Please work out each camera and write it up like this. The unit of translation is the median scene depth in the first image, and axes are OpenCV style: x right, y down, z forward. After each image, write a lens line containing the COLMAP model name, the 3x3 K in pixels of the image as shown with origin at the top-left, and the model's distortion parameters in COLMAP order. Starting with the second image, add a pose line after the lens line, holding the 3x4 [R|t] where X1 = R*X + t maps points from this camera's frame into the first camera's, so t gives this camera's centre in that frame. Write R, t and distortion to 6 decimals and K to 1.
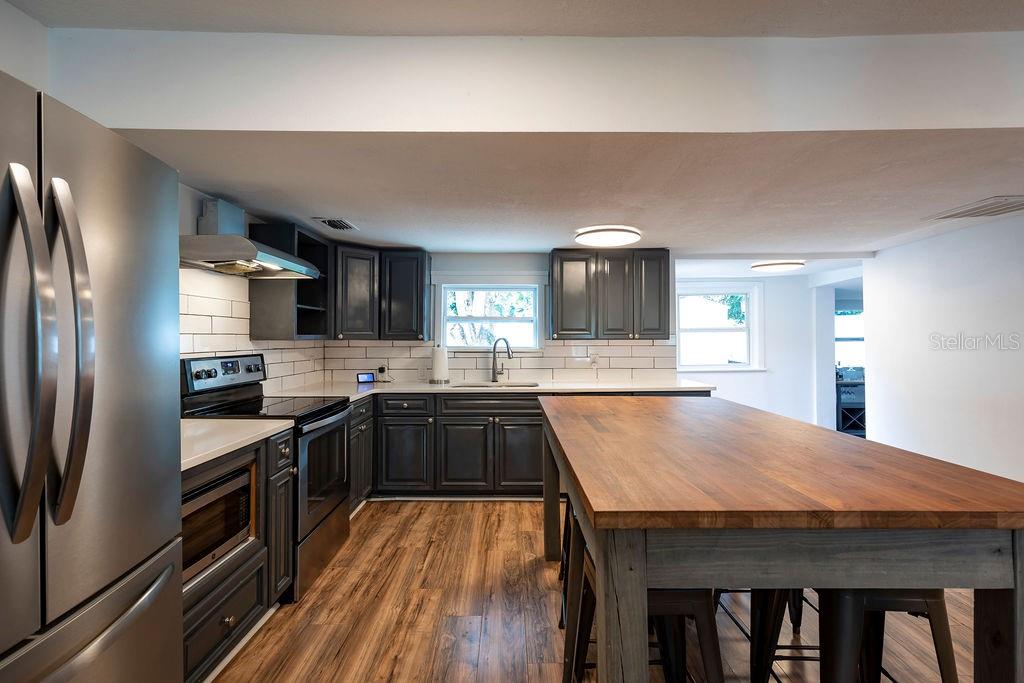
lens RADIAL K [[495.5, 0, 491.6], [0, 495.5, 335.5], [0, 0, 1]] dist [-0.002267, -0.001278]
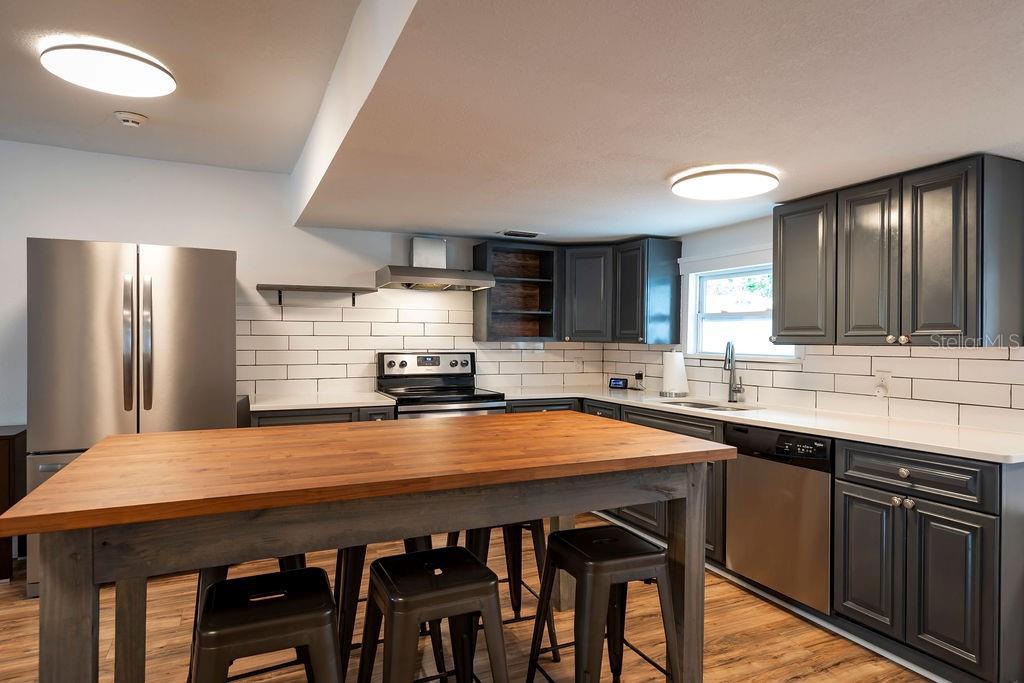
lens RADIAL K [[579.0, 0, 487.7], [0, 579.0, 347.7], [0, 0, 1]] dist [0.004328, -0.001128]
pose [[0.419588, 0.016388, -0.907567, 0.725455], [-0.003192, 0.999857, 0.016578, 0.001517], [0.907709, -0.004059, 0.419581, 0.370140]]
